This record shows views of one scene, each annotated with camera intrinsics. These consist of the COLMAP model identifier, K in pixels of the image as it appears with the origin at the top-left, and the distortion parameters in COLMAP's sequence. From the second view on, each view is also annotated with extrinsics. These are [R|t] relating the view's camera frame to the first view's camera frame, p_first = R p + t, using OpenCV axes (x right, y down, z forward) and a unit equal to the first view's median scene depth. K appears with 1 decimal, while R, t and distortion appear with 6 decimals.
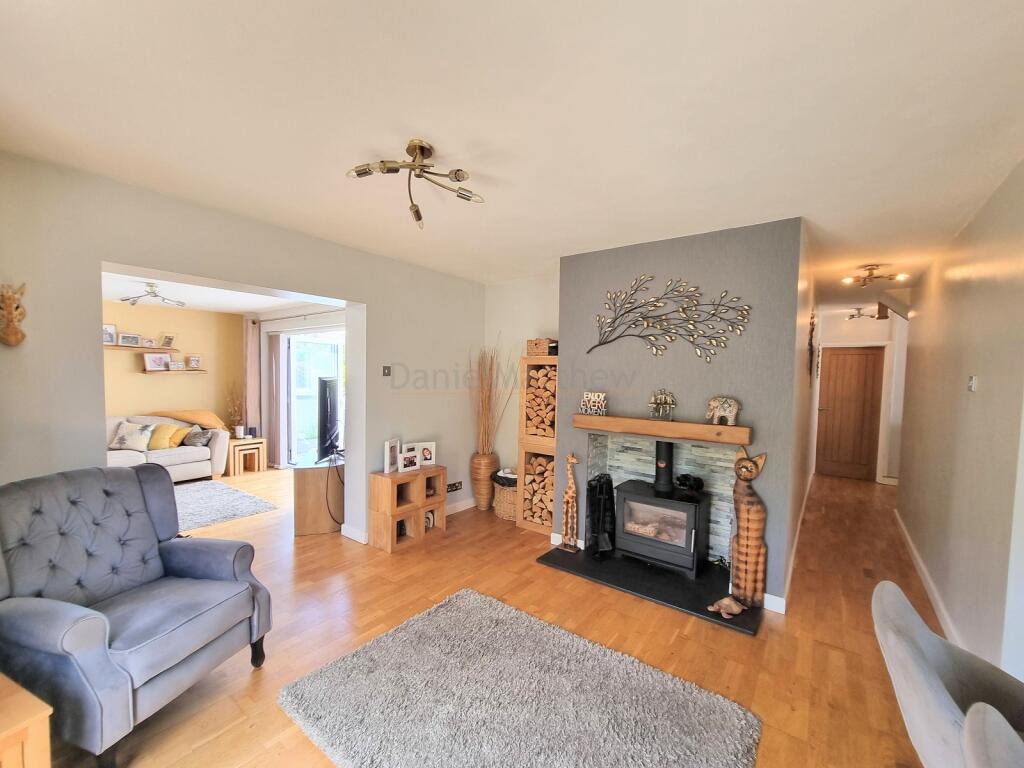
lens RADIAL K [[419.1, 0, 519.1], [0, 419.1, 395.7], [0, 0, 1]] dist [-0.002738, -0.000407]
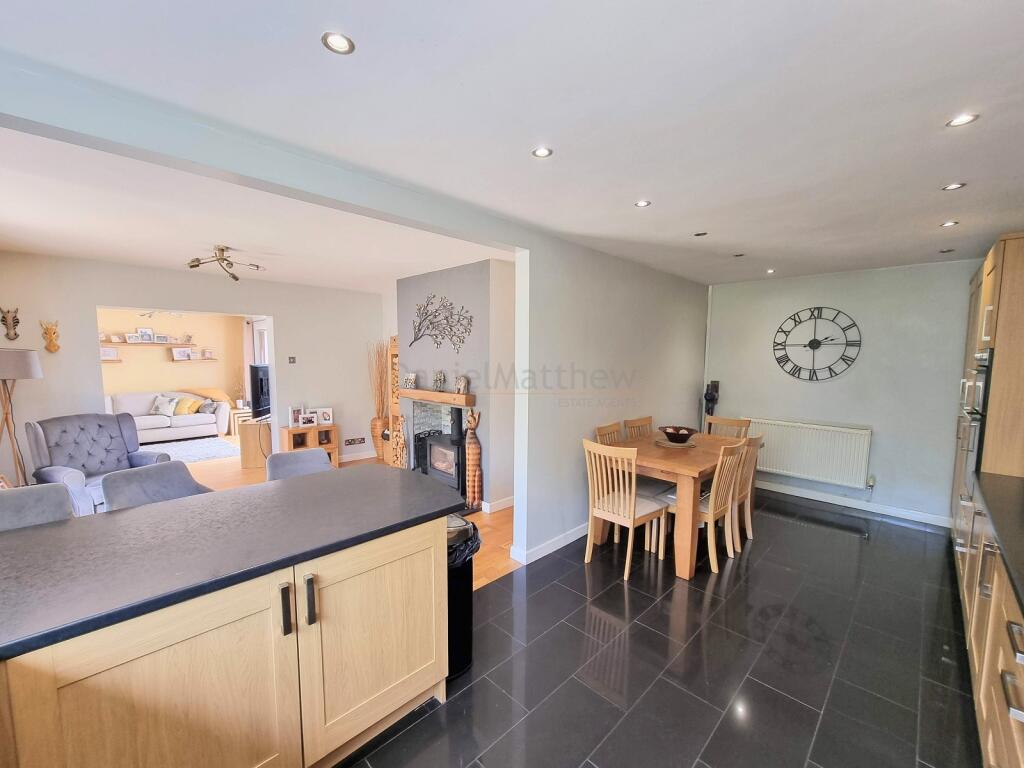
lens RADIAL K [[419.1, 0, 519.1], [0, 419.1, 395.7], [0, 0, 1]] dist [-0.002738, -0.000407]
pose [[0.991170, -0.000220, -0.132597, 0.806281], [0.006042, 0.999035, 0.043508, 0.010144], [0.132460, -0.043925, 0.990215, -0.447455]]
